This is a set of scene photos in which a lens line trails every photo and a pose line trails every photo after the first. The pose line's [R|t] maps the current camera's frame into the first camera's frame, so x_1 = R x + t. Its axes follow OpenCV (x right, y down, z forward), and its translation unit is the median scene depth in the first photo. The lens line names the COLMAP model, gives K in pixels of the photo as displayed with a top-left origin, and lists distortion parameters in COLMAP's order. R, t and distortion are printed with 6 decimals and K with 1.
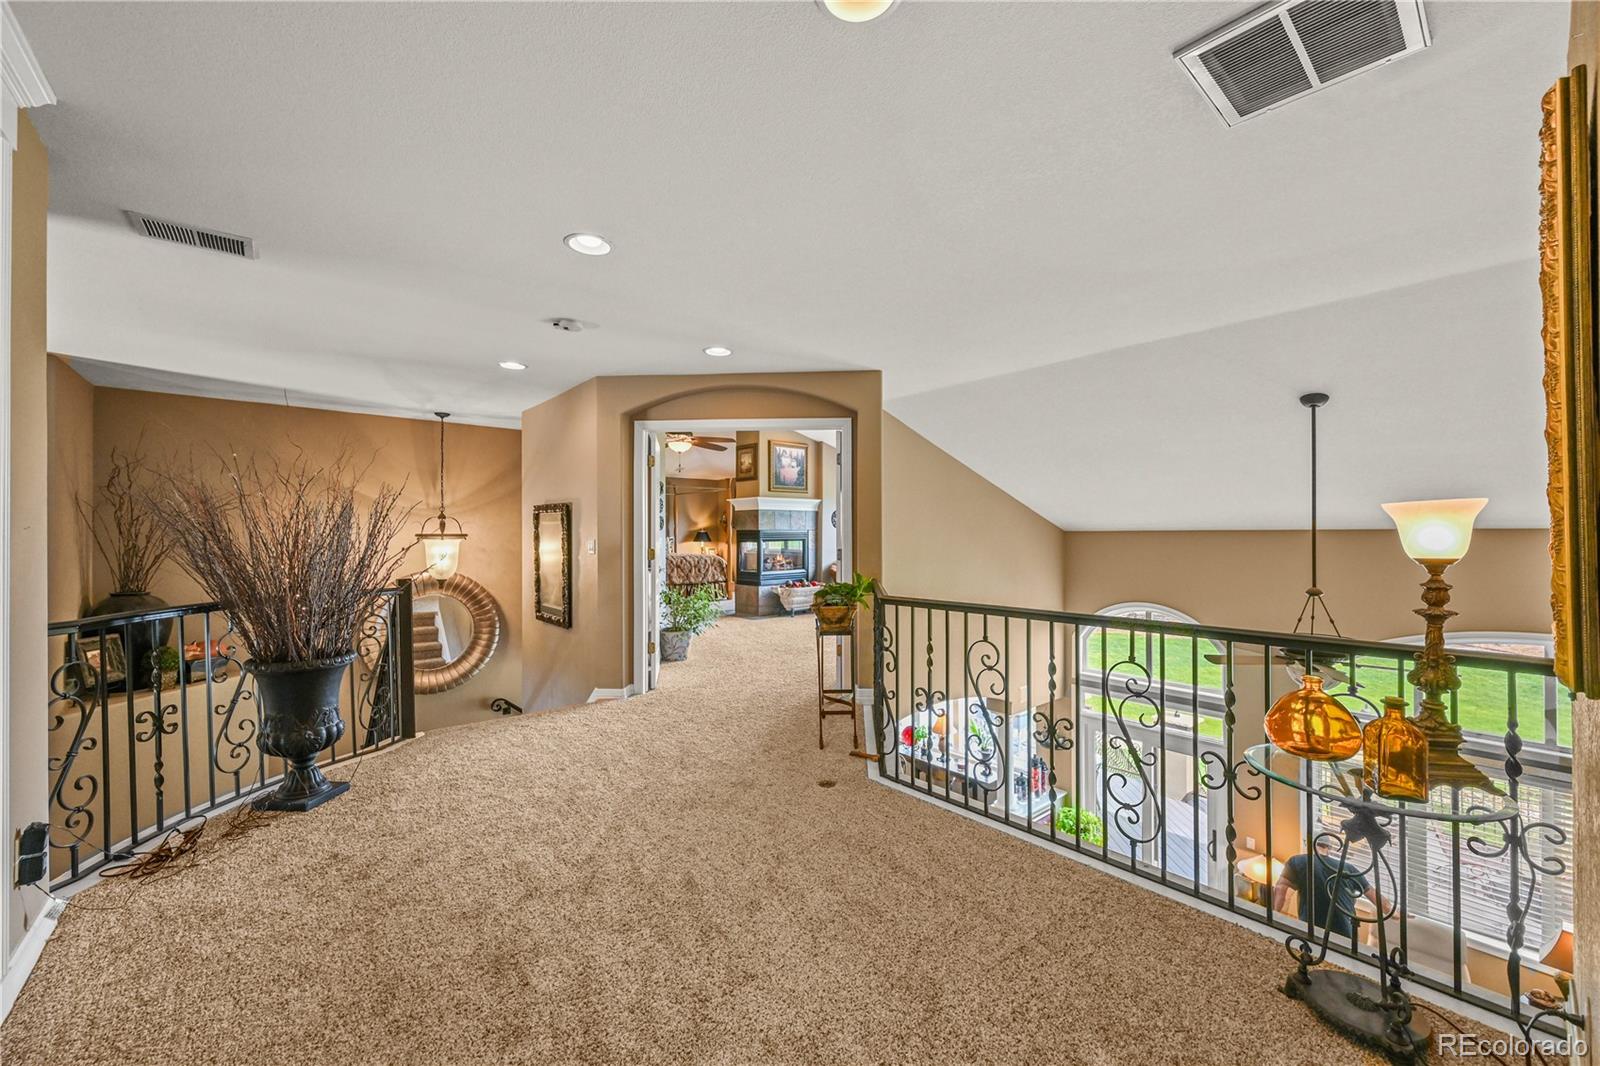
lens RADIAL K [[628.0, 0, 801.2], [0, 628.0, 534.3], [0, 0, 1]] dist [-0.001783, -0.000261]
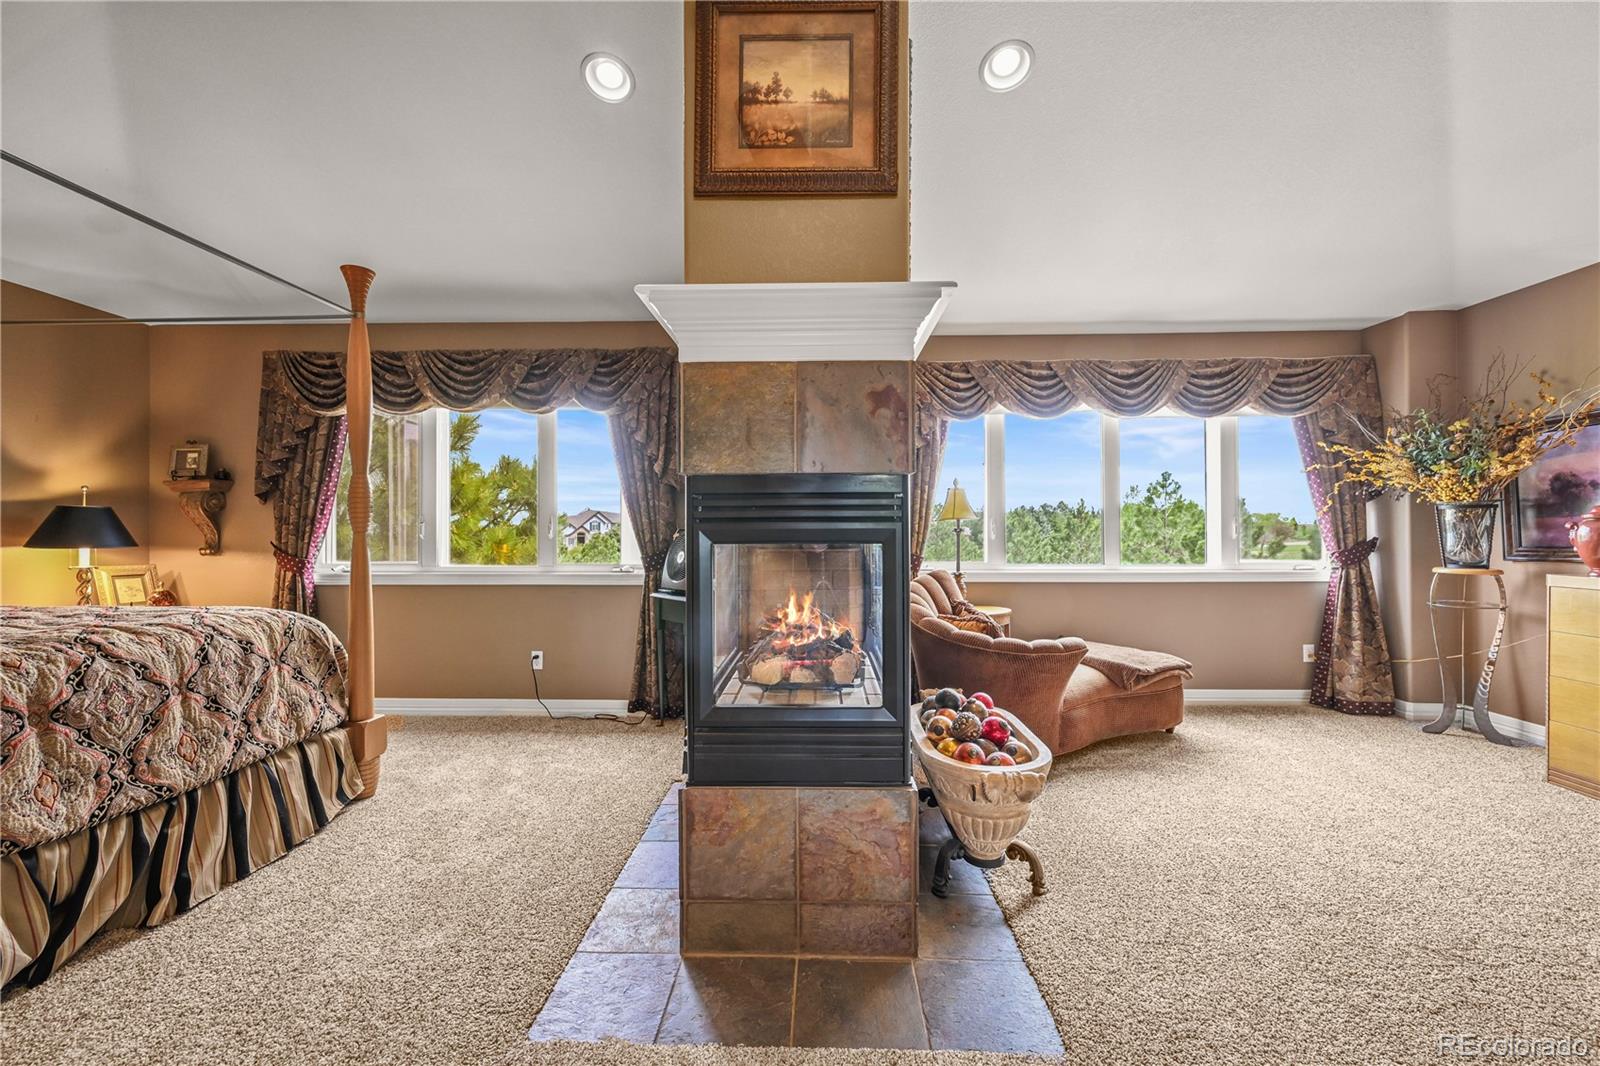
lens RADIAL K [[628.0, 0, 808.4], [0, 628.0, 531.2], [0, 0, 1]] dist [-0.001783, -0.000261]
pose [[0.662346, 0.003655, 0.749189, -0.212554], [0.002087, 0.999975, -0.006723, 0.010159], [-0.749195, 0.006017, 0.662322, 0.862800]]
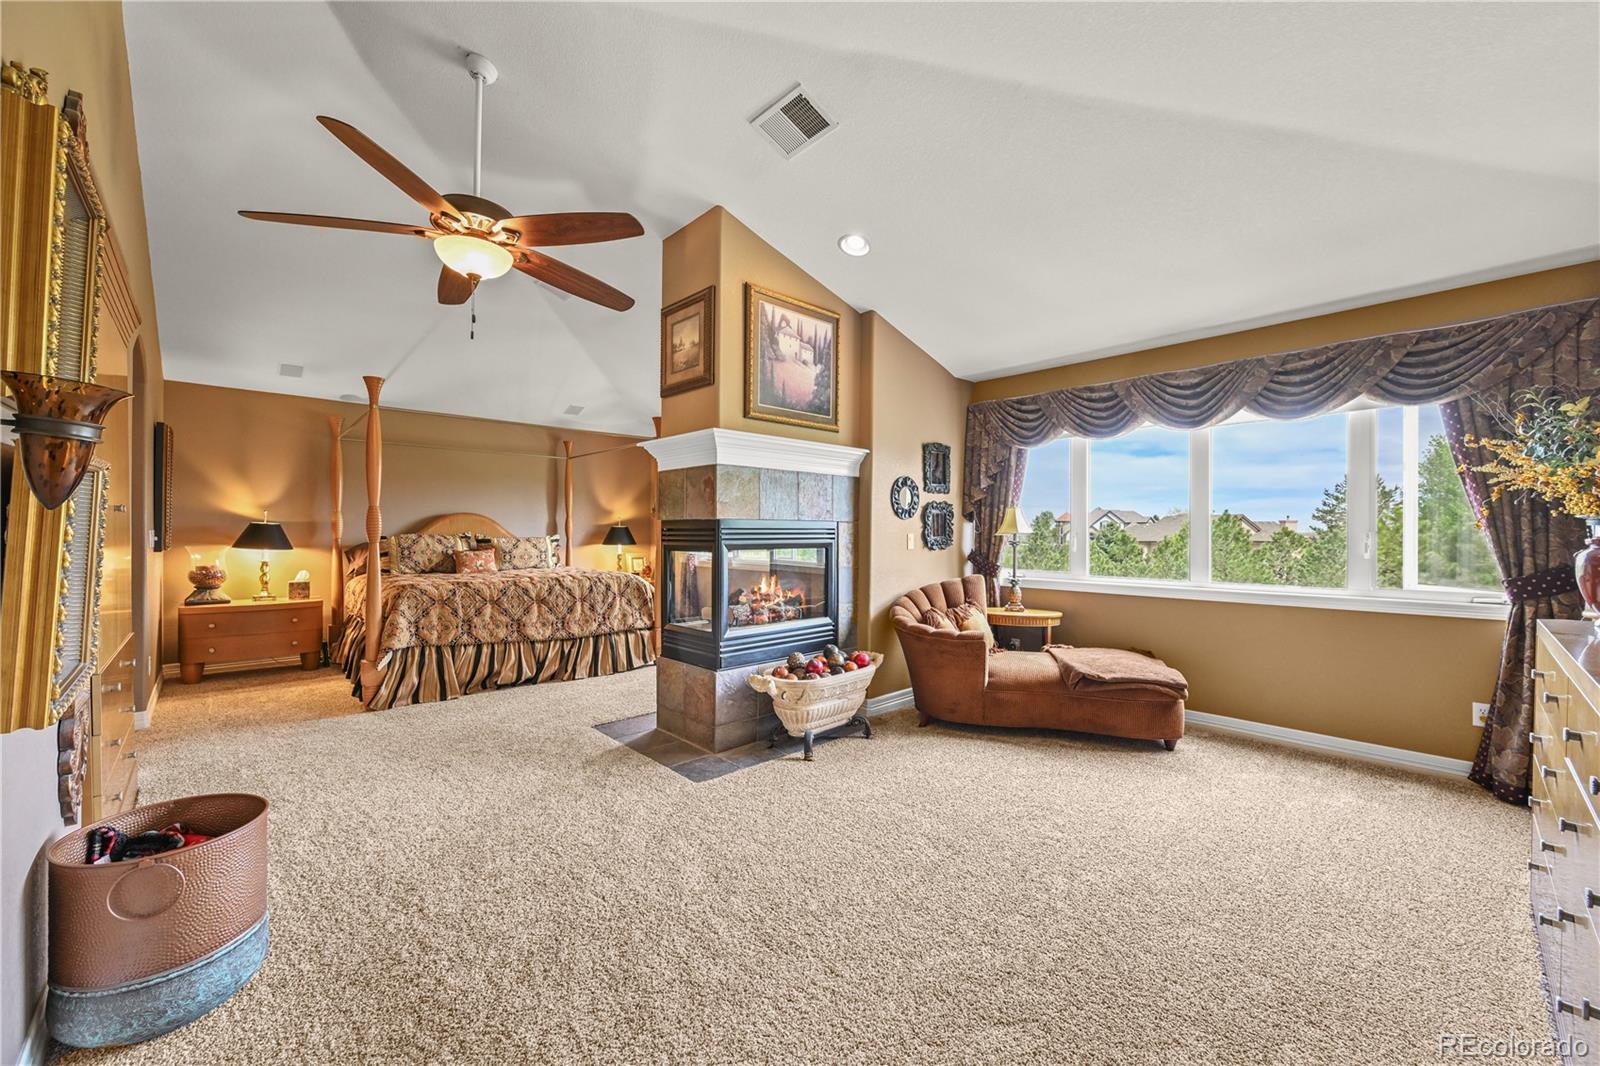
lens RADIAL K [[628.0, 0, 801.1], [0, 628.0, 531.7], [0, 0, 1]] dist [-0.001783, -0.000261]
pose [[0.998509, 0.006922, 0.054156, -0.036328], [-0.006683, 0.999967, -0.004605, 0.001901], [-0.054186, 0.004236, 0.998522, 0.599929]]
